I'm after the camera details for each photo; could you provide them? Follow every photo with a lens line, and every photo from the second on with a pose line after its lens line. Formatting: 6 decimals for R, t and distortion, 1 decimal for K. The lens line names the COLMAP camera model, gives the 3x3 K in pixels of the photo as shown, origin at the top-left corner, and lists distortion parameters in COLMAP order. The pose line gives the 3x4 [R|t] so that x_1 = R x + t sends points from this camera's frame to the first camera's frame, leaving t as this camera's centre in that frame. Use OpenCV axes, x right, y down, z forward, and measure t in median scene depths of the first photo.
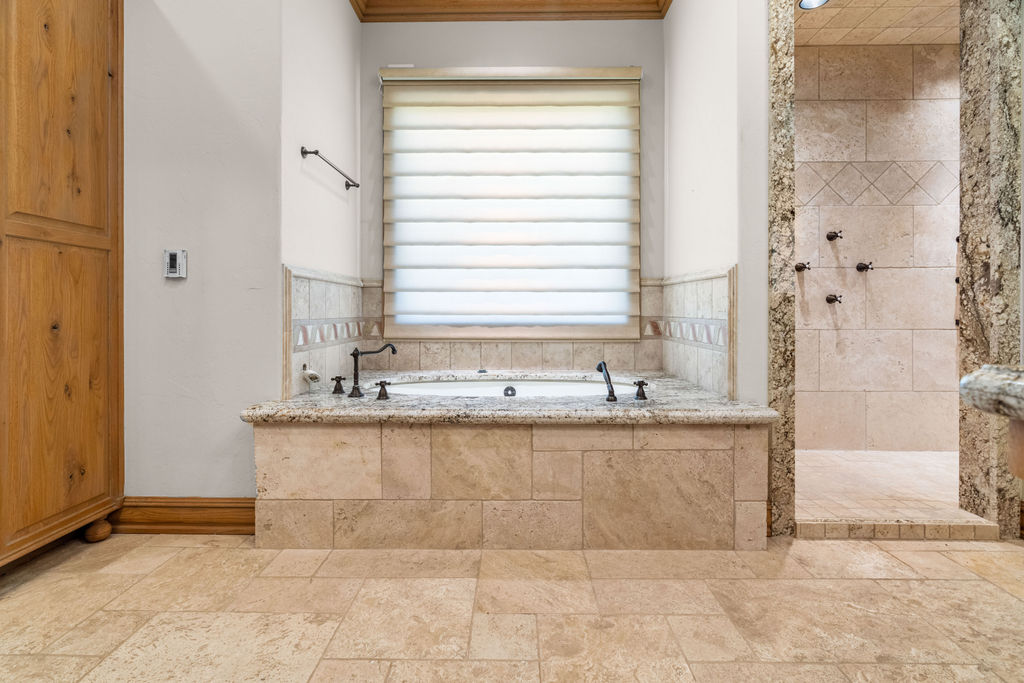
lens RADIAL K [[471.2, 0, 512.3], [0, 471.2, 312.0], [0, 0, 1]] dist [-0.009279, 0.000052]
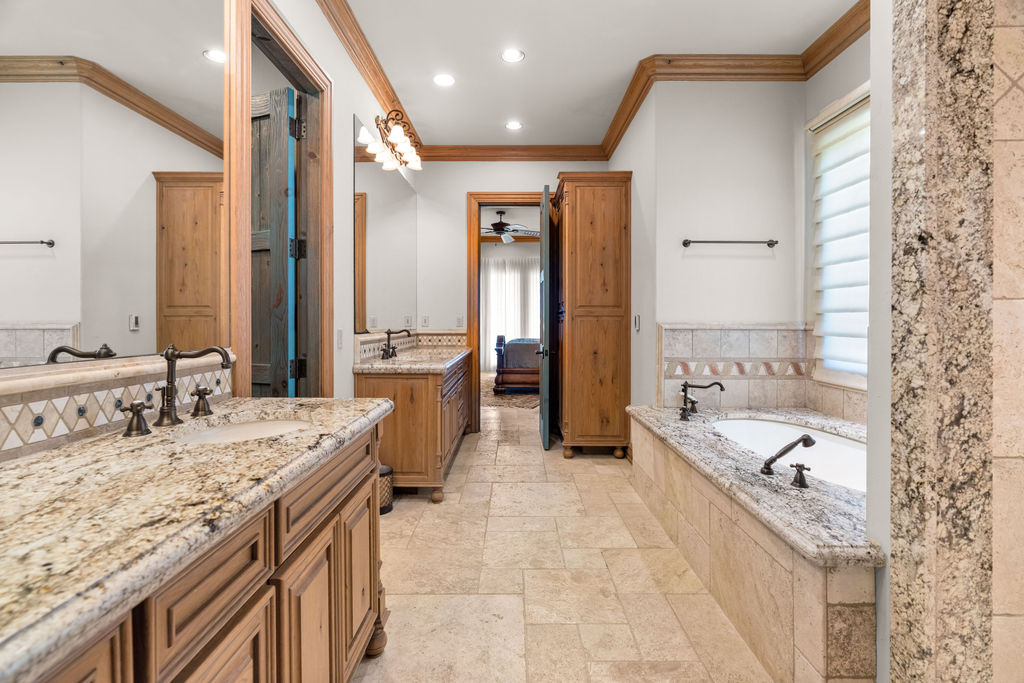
lens RADIAL K [[474.4, 0, 510.1], [0, 474.4, 323.3], [0, 0, 1]] dist [-0.021220, 0.000383]
pose [[-0.000737, 0.008212, -0.999966, 1.155393], [-0.005248, 0.999952, 0.008216, -0.112439], [0.999986, 0.005254, -0.000694, 0.510831]]
